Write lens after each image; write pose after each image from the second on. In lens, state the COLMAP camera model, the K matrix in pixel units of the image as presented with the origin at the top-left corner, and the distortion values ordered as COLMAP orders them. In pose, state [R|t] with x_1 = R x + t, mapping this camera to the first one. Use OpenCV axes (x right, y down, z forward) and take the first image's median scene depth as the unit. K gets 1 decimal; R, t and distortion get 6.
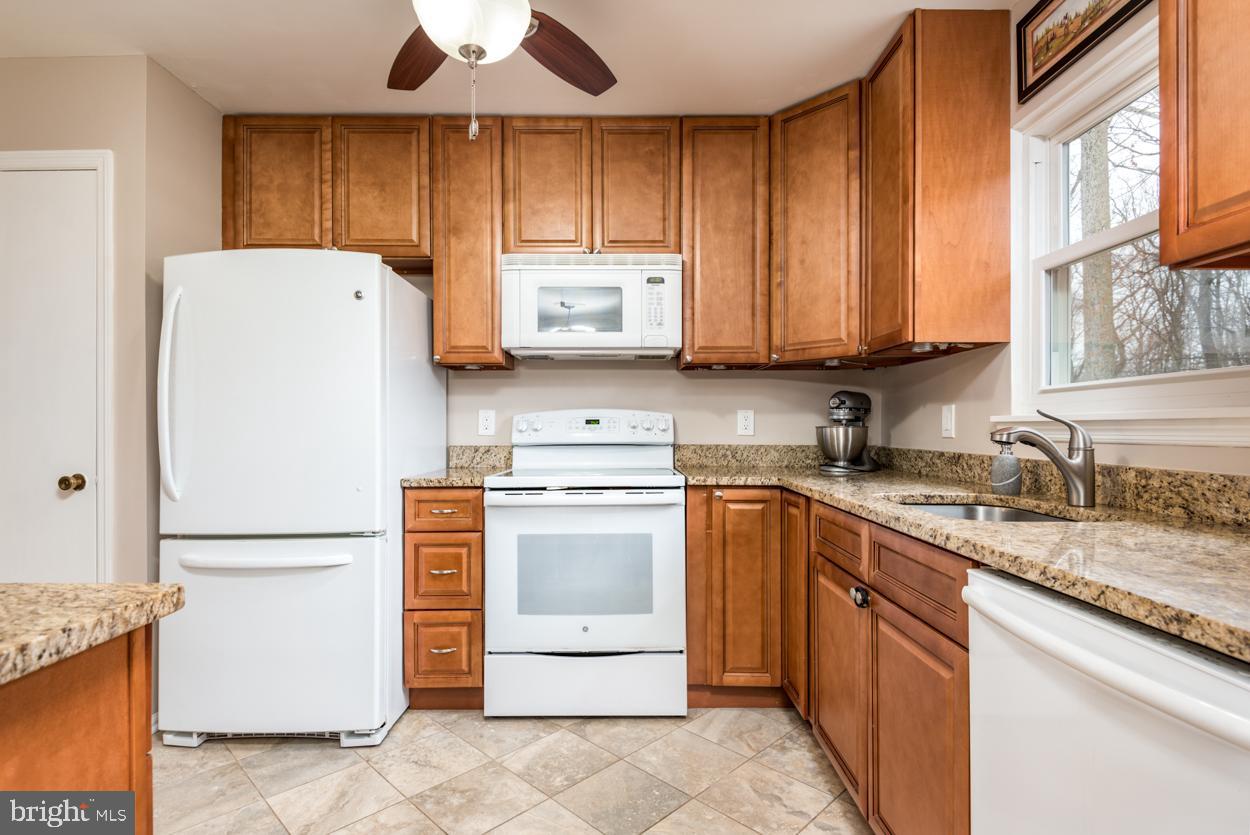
lens RADIAL K [[620.7, 0, 627.1], [0, 620.7, 425.7], [0, 0, 1]] dist [0.019413, -0.016260]
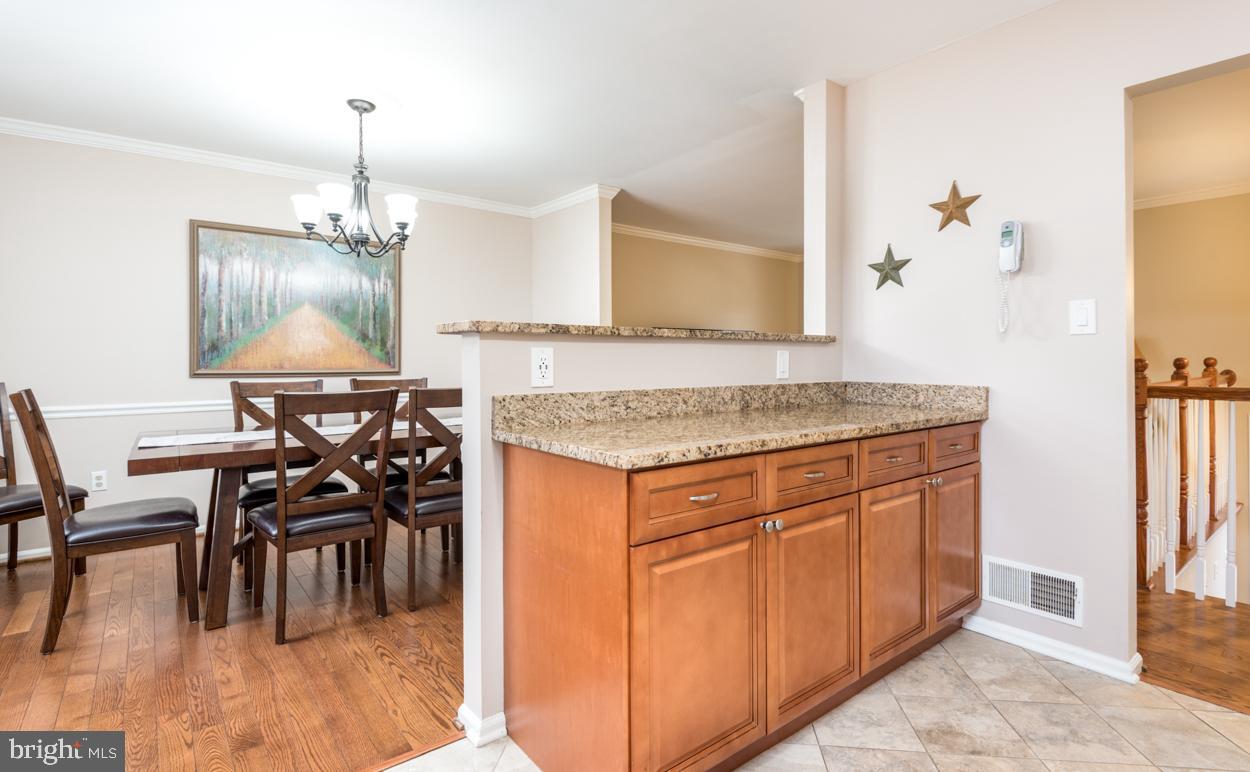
lens RADIAL K [[600.1, 0, 606.9], [0, 600.1, 360.3], [0, 0, 1]] dist [0.000837, -0.000382]
pose [[-0.793358, 0.001516, -0.608754, 0.108894], [0.003551, 0.999991, -0.002138, -0.001395], [0.608745, -0.003858, -0.793356, 0.743477]]
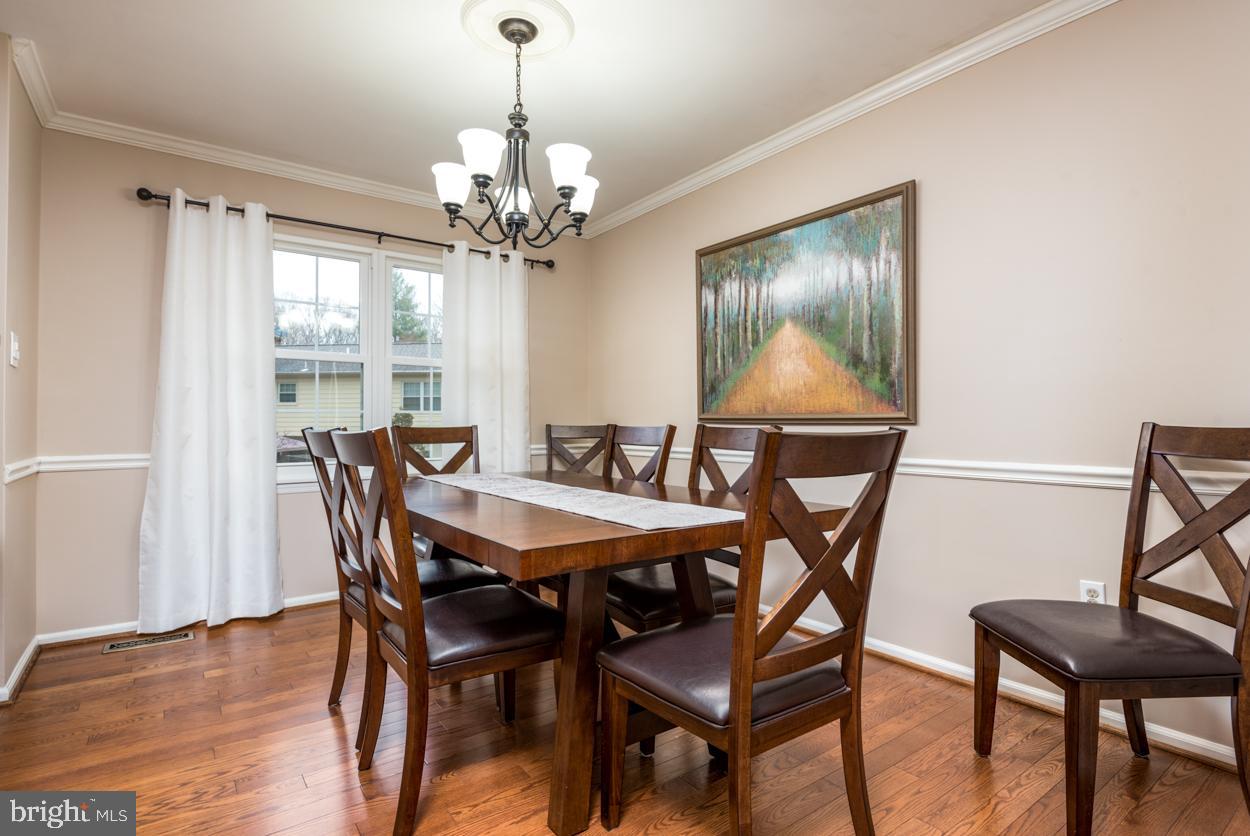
lens RADIAL K [[620.7, 0, 636.7], [0, 620.7, 418.2], [0, 0, 1]] dist [0.019413, -0.016260]
pose [[-0.600637, 0.005033, 0.799506, -1.134255], [0.001120, 0.999985, -0.005454, 0.035262], [-0.799521, -0.002380, -0.600634, -0.185876]]
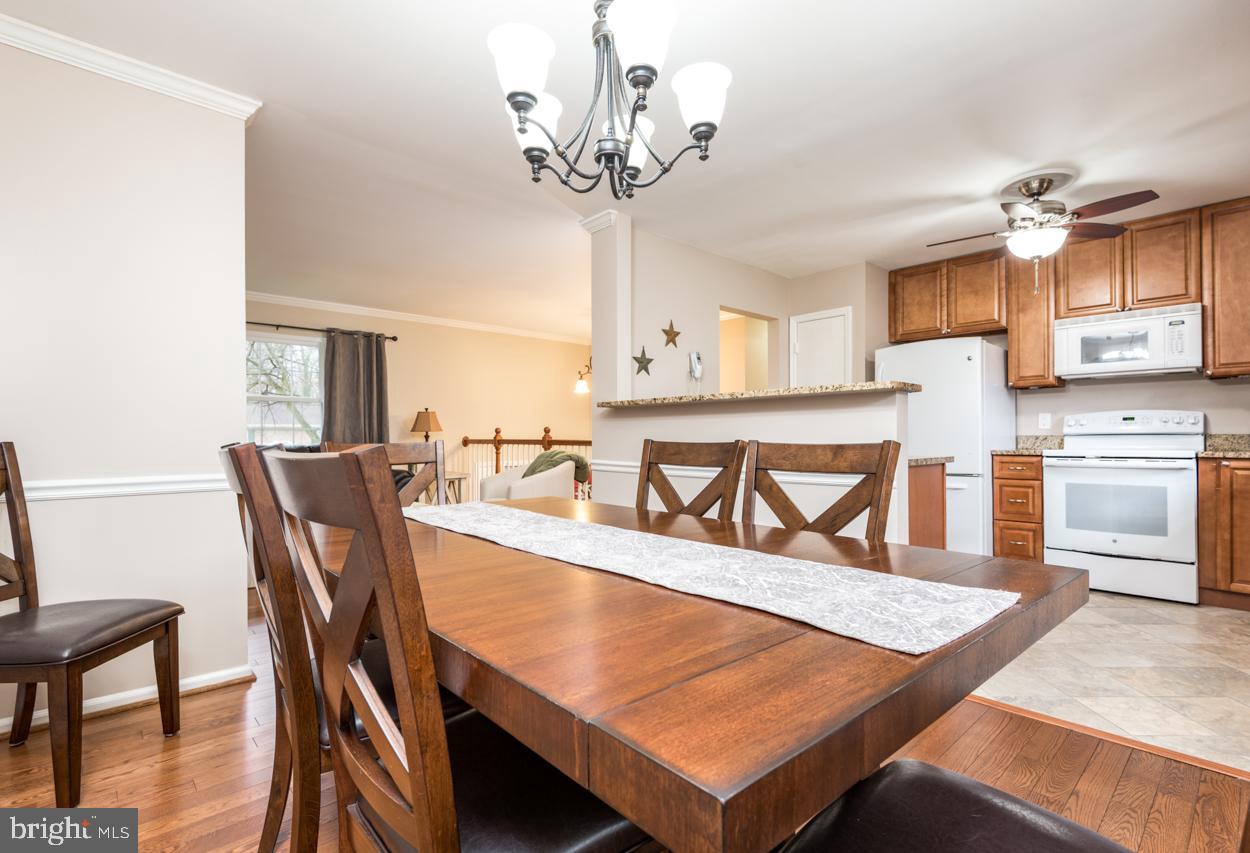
lens RADIAL K [[597.8, 0, 625.5], [0, 597.8, 436.5], [0, 0, 1]] dist [0.002853, -0.007471]
pose [[0.672255, -0.003730, -0.740310, 0.234220], [0.003515, 0.999992, -0.001847, 0.041739], [0.740311, -0.001361, 0.672263, -1.039663]]
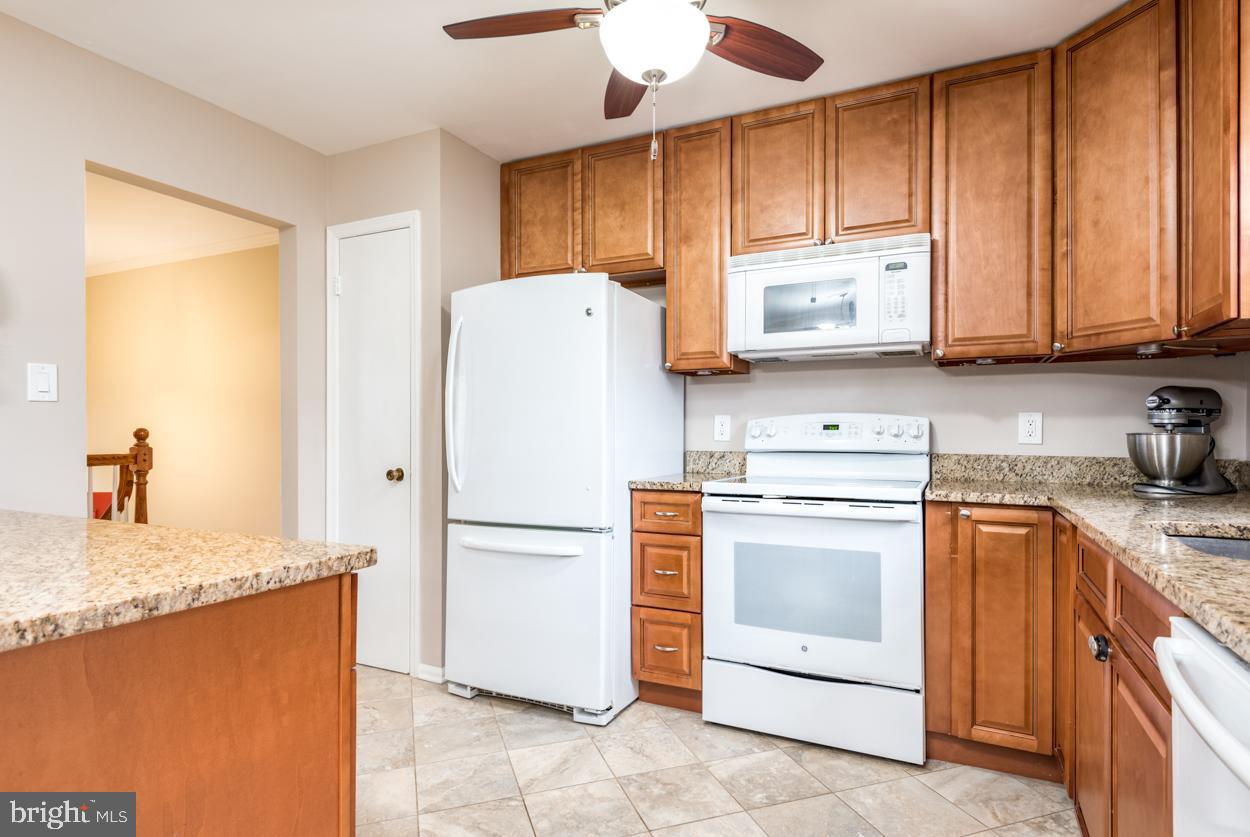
lens RADIAL K [[668.0, 0, 633.4], [0, 668.0, 431.2], [0, 0, 1]] dist [0.023835, -0.017618]
pose [[0.898818, 0.002155, -0.438318, 0.139703], [-0.002156, 0.999998, 0.000494, -0.000203], [0.438318, 0.000501, 0.898820, -0.020618]]
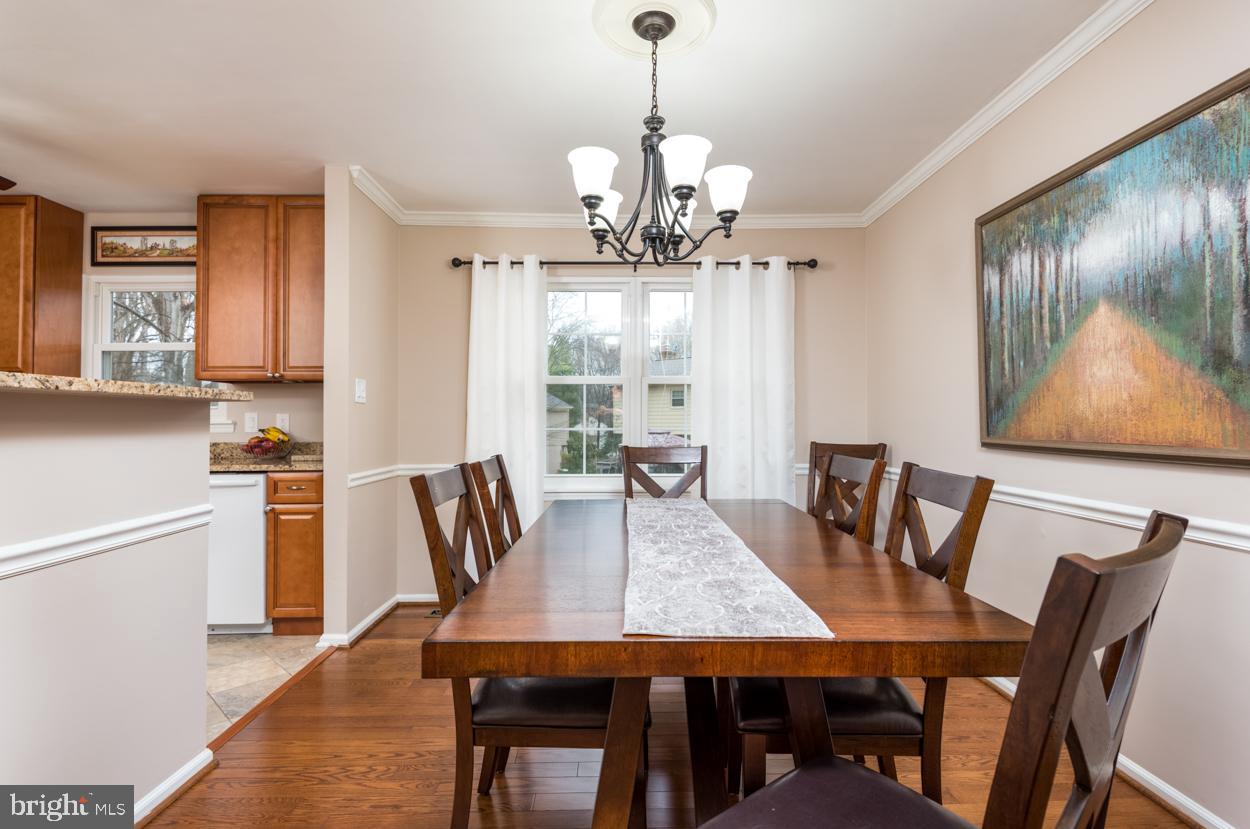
lens RADIAL K [[601.8, 0, 625.7], [0, 601.8, 412.1], [0, 0, 1]] dist [0.004690, -0.008426]
pose [[-0.024128, 0.015064, 0.999595, -1.094209], [0.001729, 0.999886, -0.015026, -0.013020], [-0.999707, 0.001366, -0.024152, -0.548658]]
